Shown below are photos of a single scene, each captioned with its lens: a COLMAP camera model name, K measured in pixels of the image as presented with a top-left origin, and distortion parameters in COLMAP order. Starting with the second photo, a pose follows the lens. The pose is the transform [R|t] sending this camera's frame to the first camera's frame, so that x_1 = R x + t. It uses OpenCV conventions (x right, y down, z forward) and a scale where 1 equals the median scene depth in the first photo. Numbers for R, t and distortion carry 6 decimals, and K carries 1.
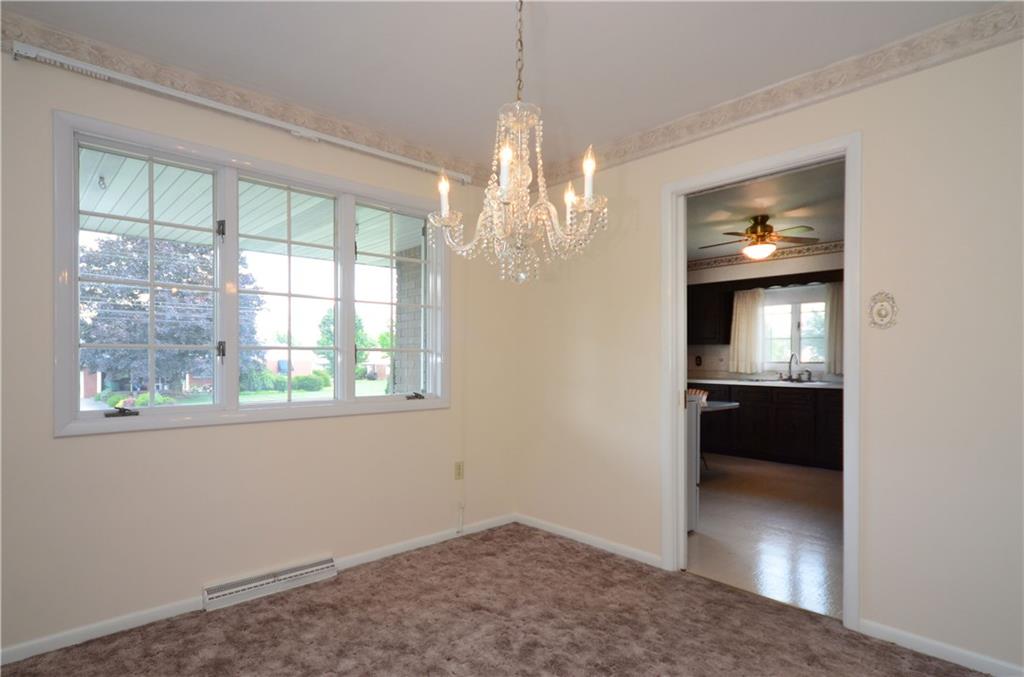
lens RADIAL K [[546.4, 0, 518.8], [0, 546.4, 356.7], [0, 0, 1]] dist [-0.006552, -0.000107]
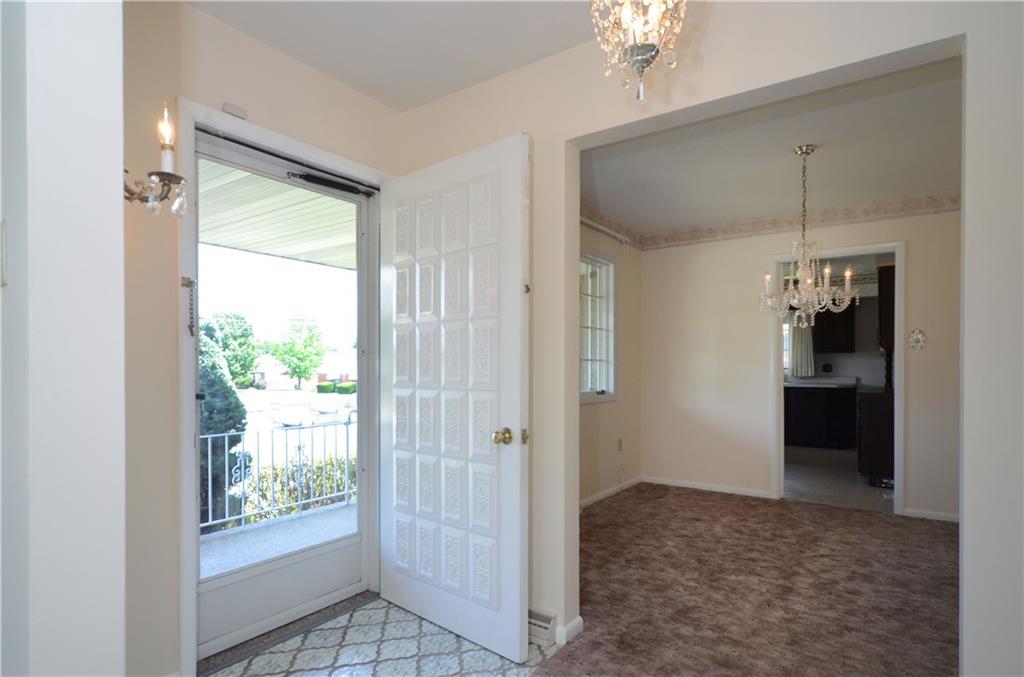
lens RADIAL K [[546.4, 0, 527.9], [0, 546.4, 364.2], [0, 0, 1]] dist [-0.006552, -0.000107]
pose [[0.978337, -0.000109, 0.207020, -0.833590], [0.000281, 1.000000, -0.000801, 0.000994], [-0.207020, 0.000842, 0.978336, -0.441657]]
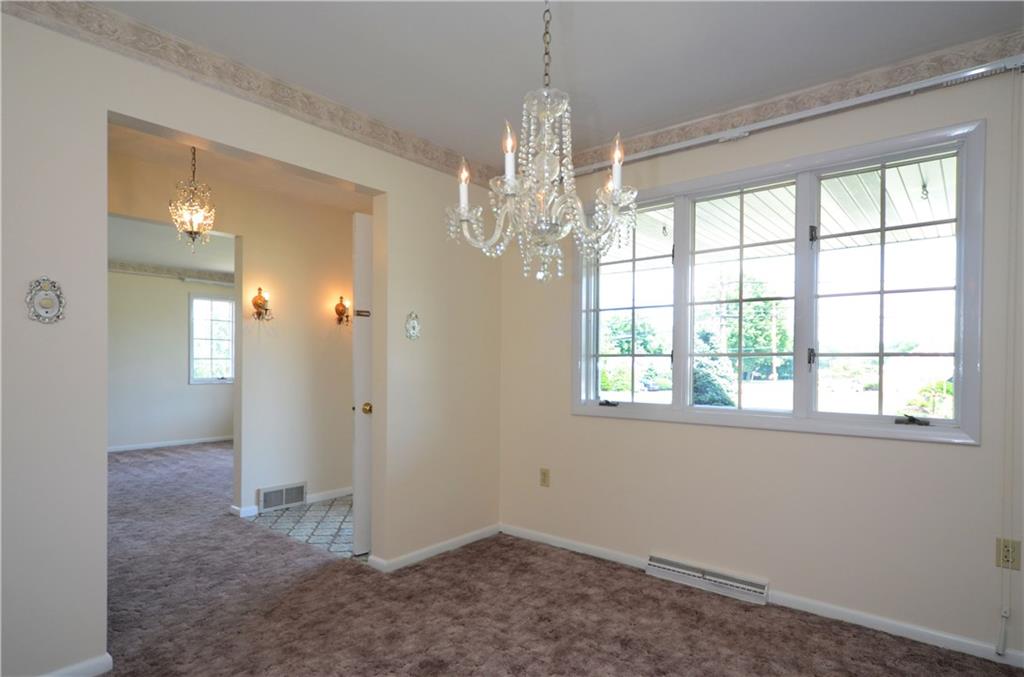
lens RADIAL K [[546.4, 0, 503.1], [0, 546.4, 373.9], [0, 0, 1]] dist [-0.006552, -0.000107]
pose [[0.118533, 0.021035, -0.992727, 0.539660], [-0.003998, 0.999778, 0.020707, -0.002222], [0.992942, 0.001515, 0.118591, 0.487814]]
